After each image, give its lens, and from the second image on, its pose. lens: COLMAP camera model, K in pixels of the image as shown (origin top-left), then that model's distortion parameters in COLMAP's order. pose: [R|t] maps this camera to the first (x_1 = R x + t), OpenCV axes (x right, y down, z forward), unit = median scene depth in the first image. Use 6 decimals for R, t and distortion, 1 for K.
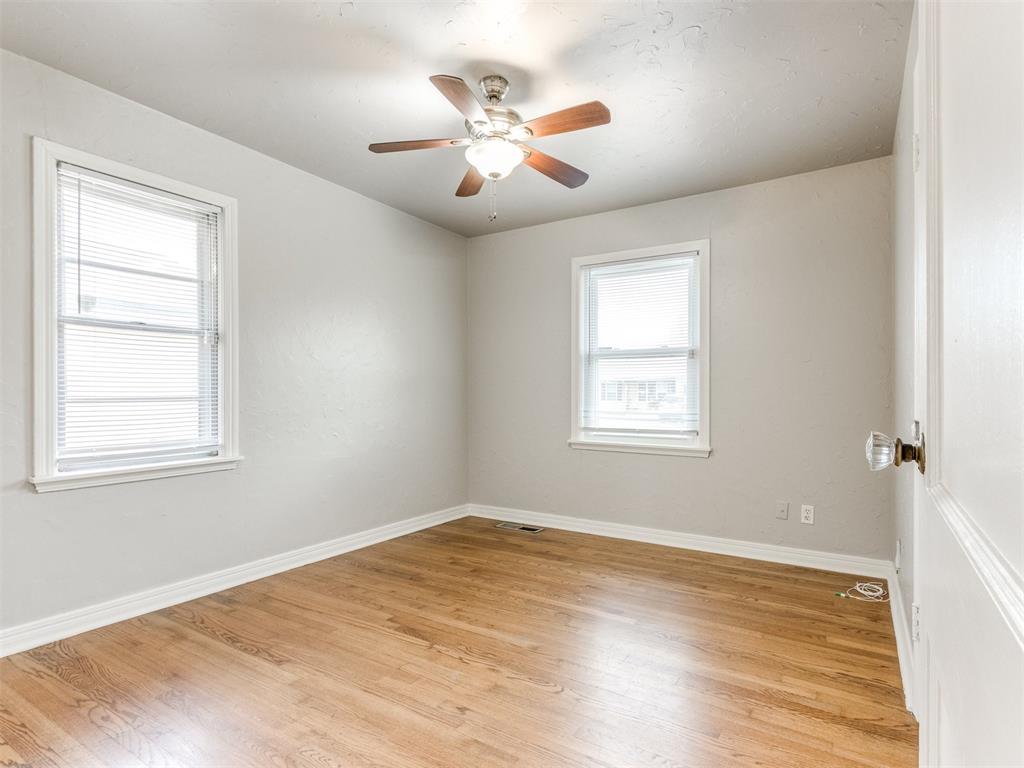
lens RADIAL K [[460.7, 0, 460.1], [0, 460.7, 385.1], [0, 0, 1]] dist [0.000177, 0.000206]
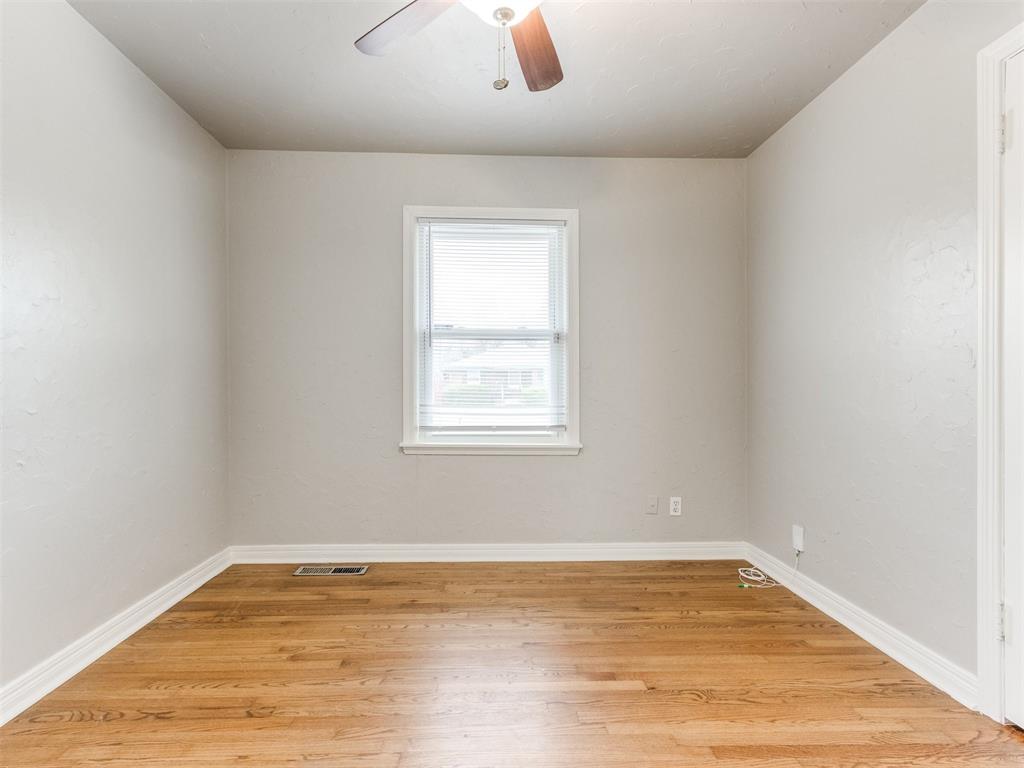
lens RADIAL K [[553.6, 0, 552.3], [0, 553.6, 380.6], [0, 0, 1]] dist [0.001379, -0.000870]
pose [[0.822564, 0.006665, 0.568633, -0.121365], [-0.014280, 0.999858, 0.008938, 0.005452], [-0.568493, -0.015472, 0.822543, 0.163708]]
